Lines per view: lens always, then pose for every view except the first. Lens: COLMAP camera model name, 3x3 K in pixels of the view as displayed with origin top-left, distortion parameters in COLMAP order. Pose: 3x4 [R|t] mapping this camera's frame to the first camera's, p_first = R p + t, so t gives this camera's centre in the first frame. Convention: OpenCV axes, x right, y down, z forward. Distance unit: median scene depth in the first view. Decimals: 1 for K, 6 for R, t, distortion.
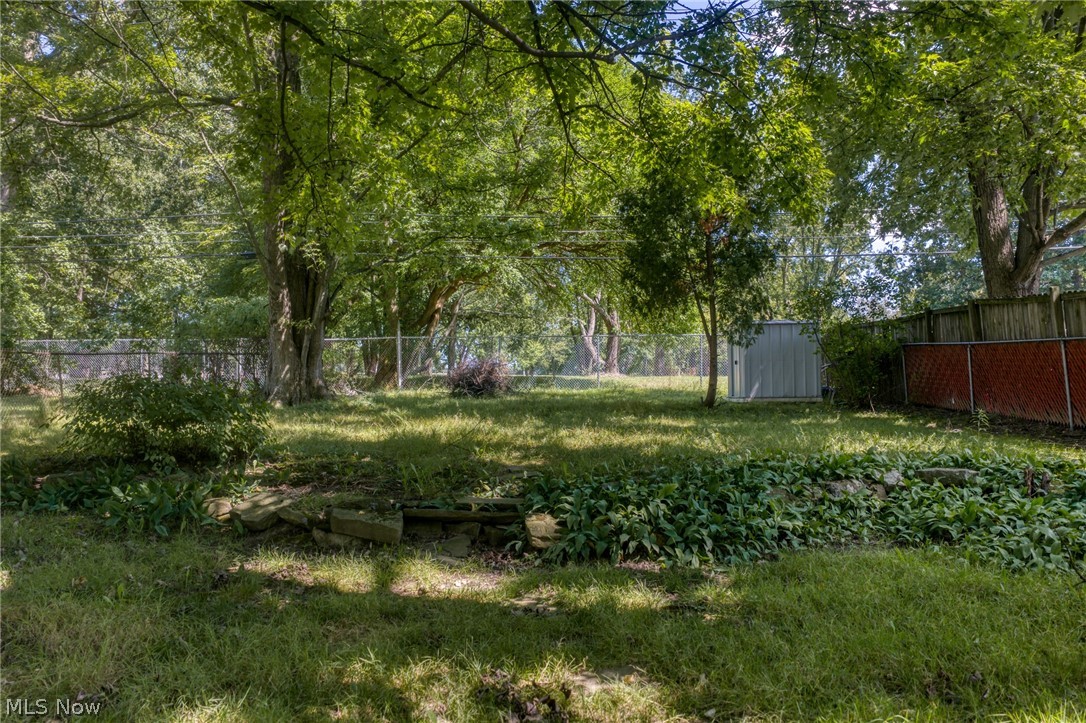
lens RADIAL K [[875.4, 0, 543.0], [0, 875.4, 361.5], [0, 0, 1]] dist [-0.000623, -0.000312]
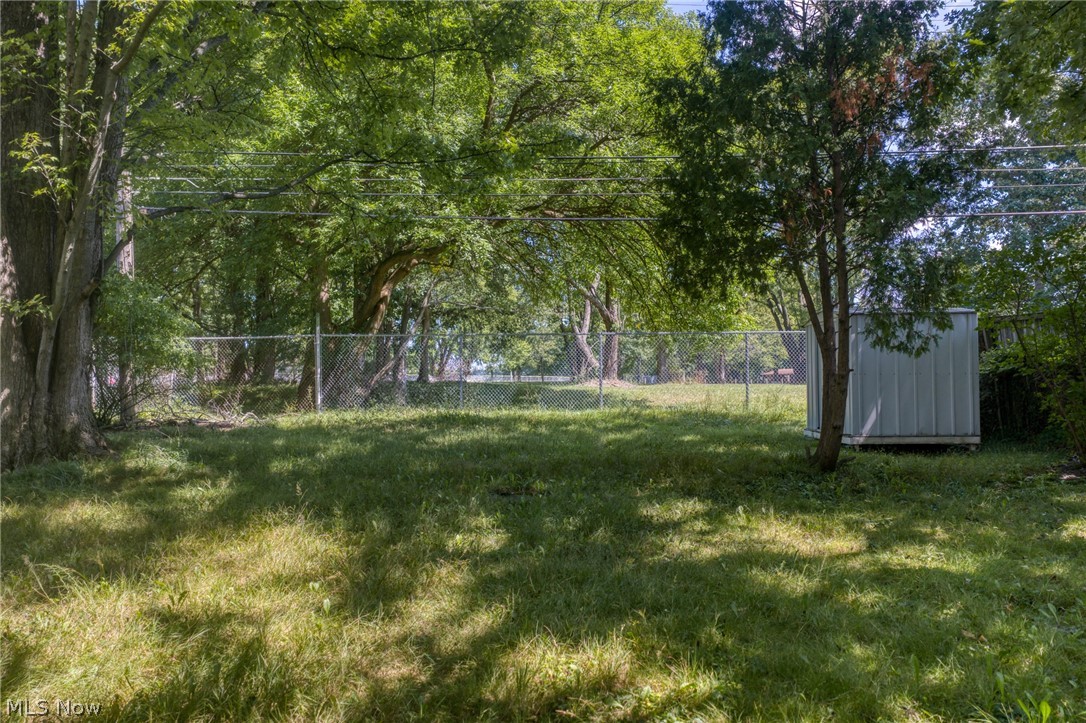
lens RADIAL K [[875.6, 0, 543.0], [0, 875.6, 361.5], [0, 0, 1]] dist [0.000782, 0.000383]
pose [[0.999925, 0.001091, 0.012222, 0.005737], [-0.001108, 0.999998, 0.001451, -0.005736], [-0.012220, -0.001464, 0.999924, 0.217958]]
